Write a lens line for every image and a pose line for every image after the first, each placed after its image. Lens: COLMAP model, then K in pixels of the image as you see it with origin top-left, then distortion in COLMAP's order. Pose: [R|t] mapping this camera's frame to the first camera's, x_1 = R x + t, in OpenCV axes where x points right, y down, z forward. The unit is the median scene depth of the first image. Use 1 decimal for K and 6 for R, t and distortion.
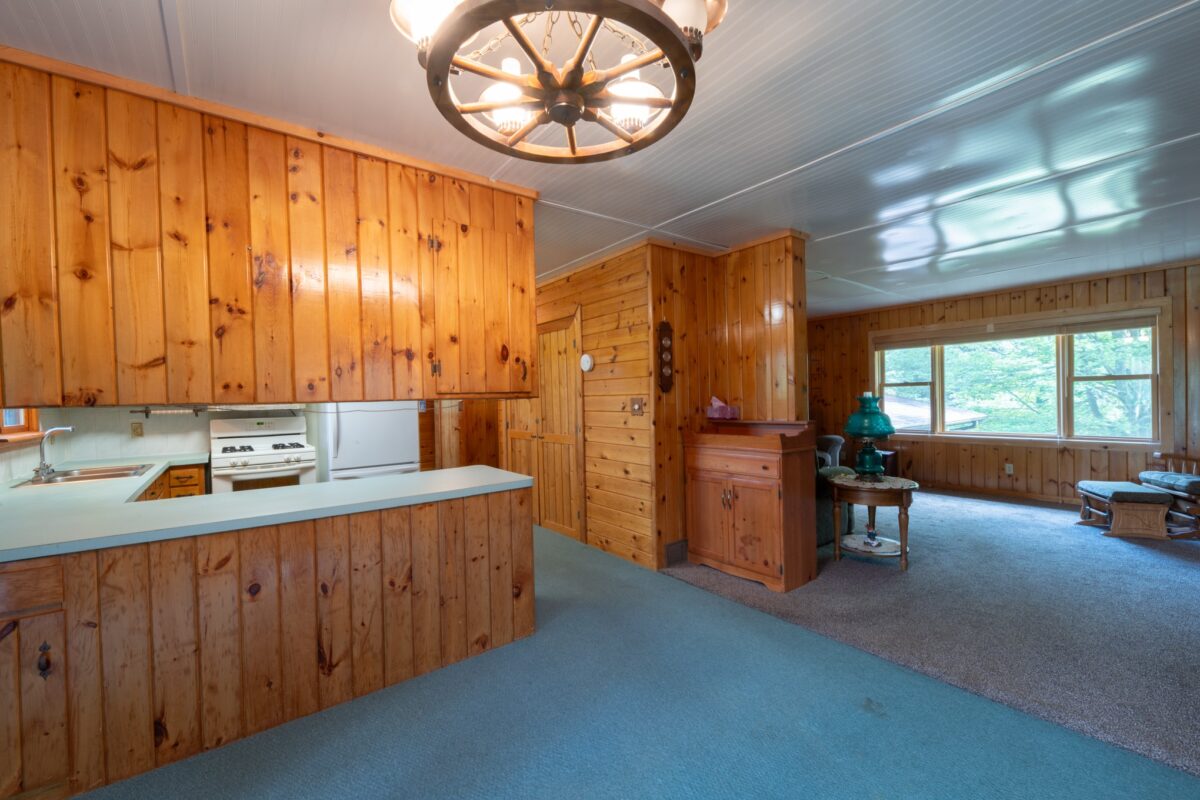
lens RADIAL K [[482.8, 0, 597.5], [0, 482.8, 404.4], [0, 0, 1]] dist [0.000451, -0.003190]
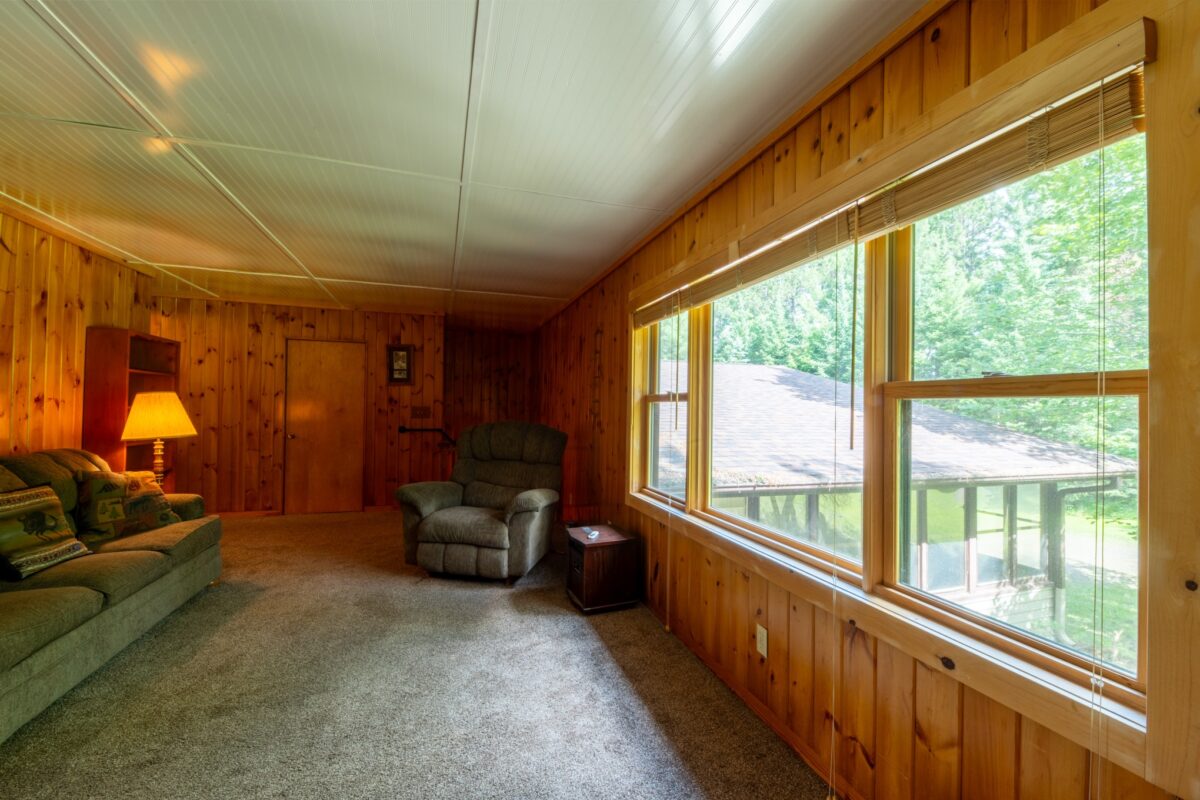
lens RADIAL K [[482.8, 0, 600.4], [0, 482.8, 404.9], [0, 0, 1]] dist [0.000451, -0.003190]
pose [[0.942698, 0.037511, -0.331533, 1.127663], [-0.043803, 0.998974, -0.011523, -0.040250], [0.330760, 0.025385, 0.943373, 0.819304]]
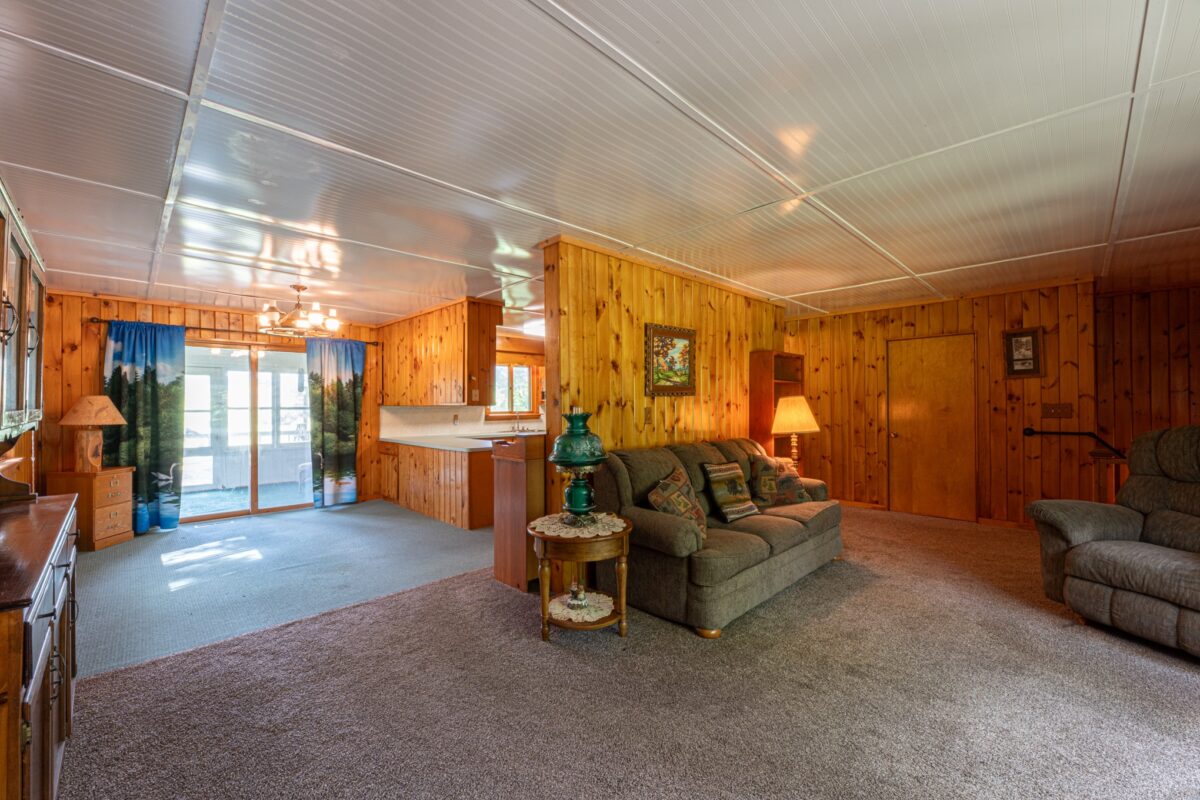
lens RADIAL K [[482.8, 0, 596.4], [0, 482.8, 403.1], [0, 0, 1]] dist [0.000451, -0.003190]
pose [[0.125391, 0.019425, -0.991917, 1.129121], [-0.009652, 0.999785, 0.018359, -0.039407], [0.992060, 0.007271, 0.125551, 0.790285]]
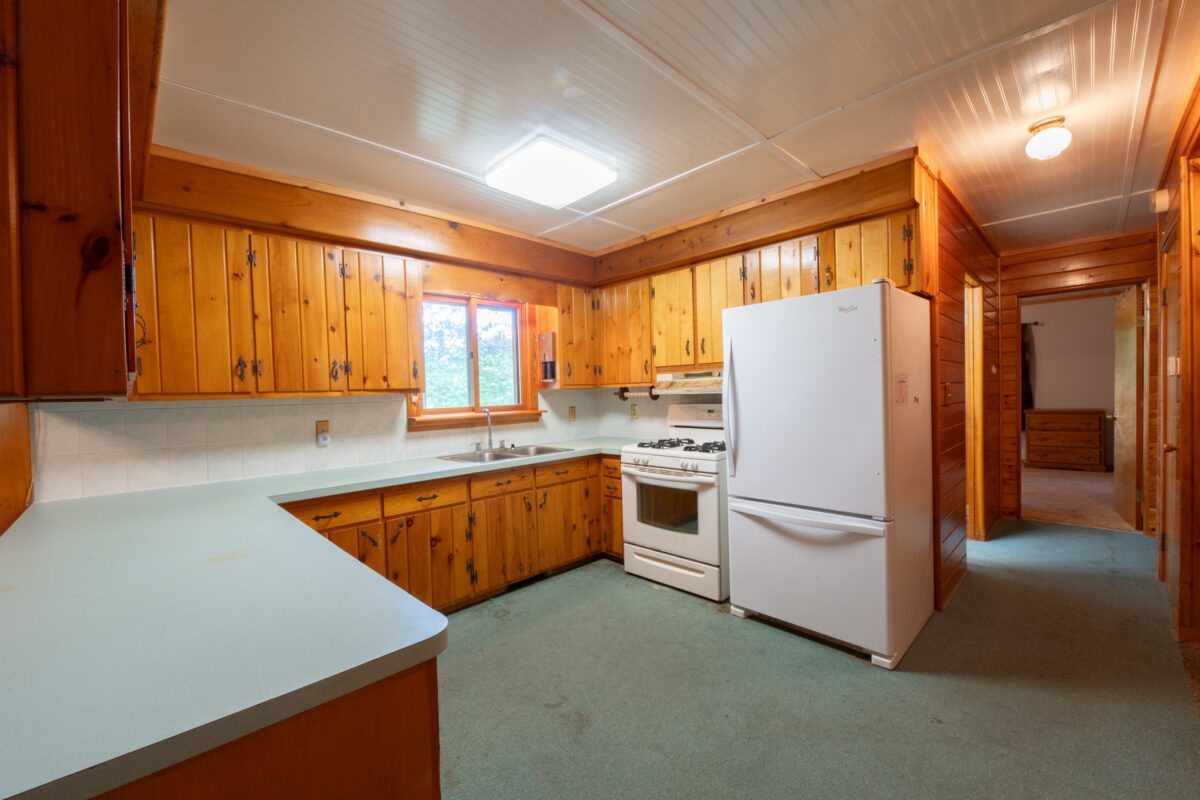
lens RADIAL K [[482.8, 0, 596.3], [0, 482.8, 403.1], [0, 0, 1]] dist [0.000451, -0.003190]
pose [[0.120909, 0.043130, -0.991726, 0.029435], [0.012266, 0.998914, 0.044938, -0.010238], [0.992588, -0.017597, 0.120249, 0.807482]]
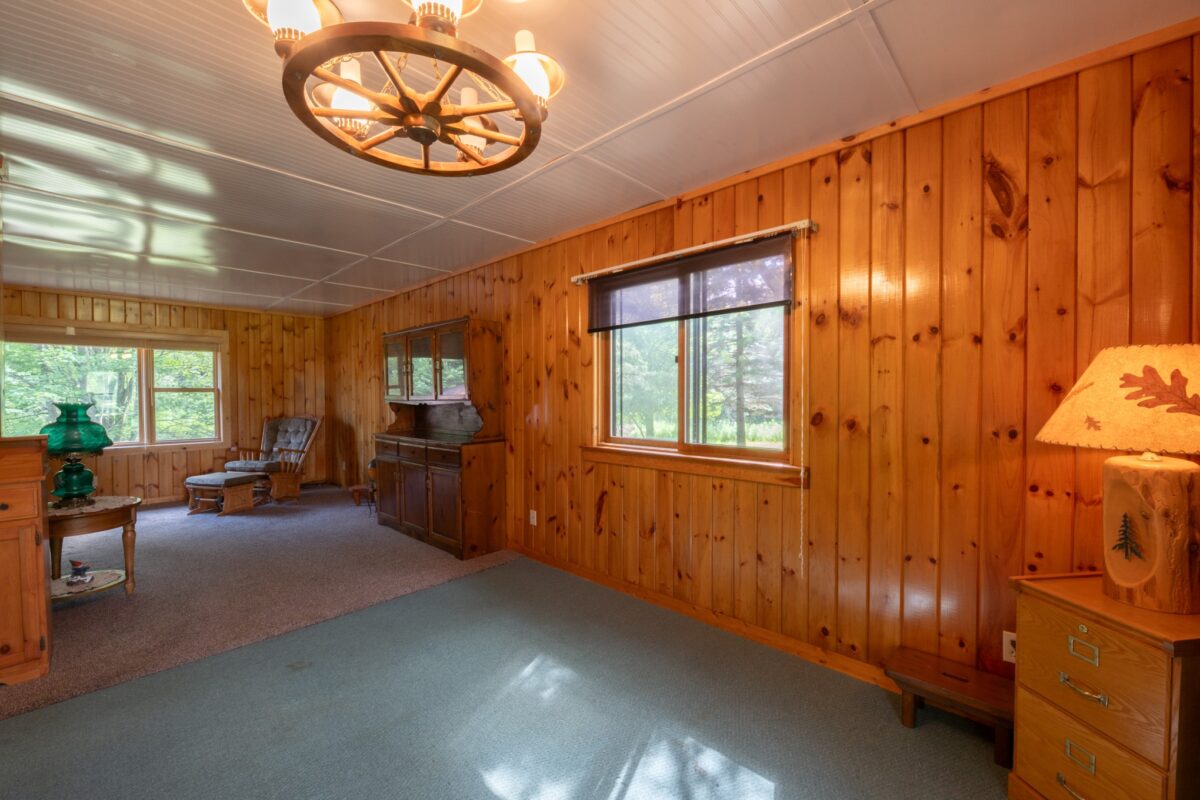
lens RADIAL K [[482.8, 0, 596.5], [0, 482.8, 404.2], [0, 0, 1]] dist [0.000451, -0.003190]
pose [[-0.157857, 0.006576, 0.987440, -0.324450], [0.021271, 0.999768, -0.003258, 0.006385], [-0.987233, 0.020490, -0.157960, 0.214963]]
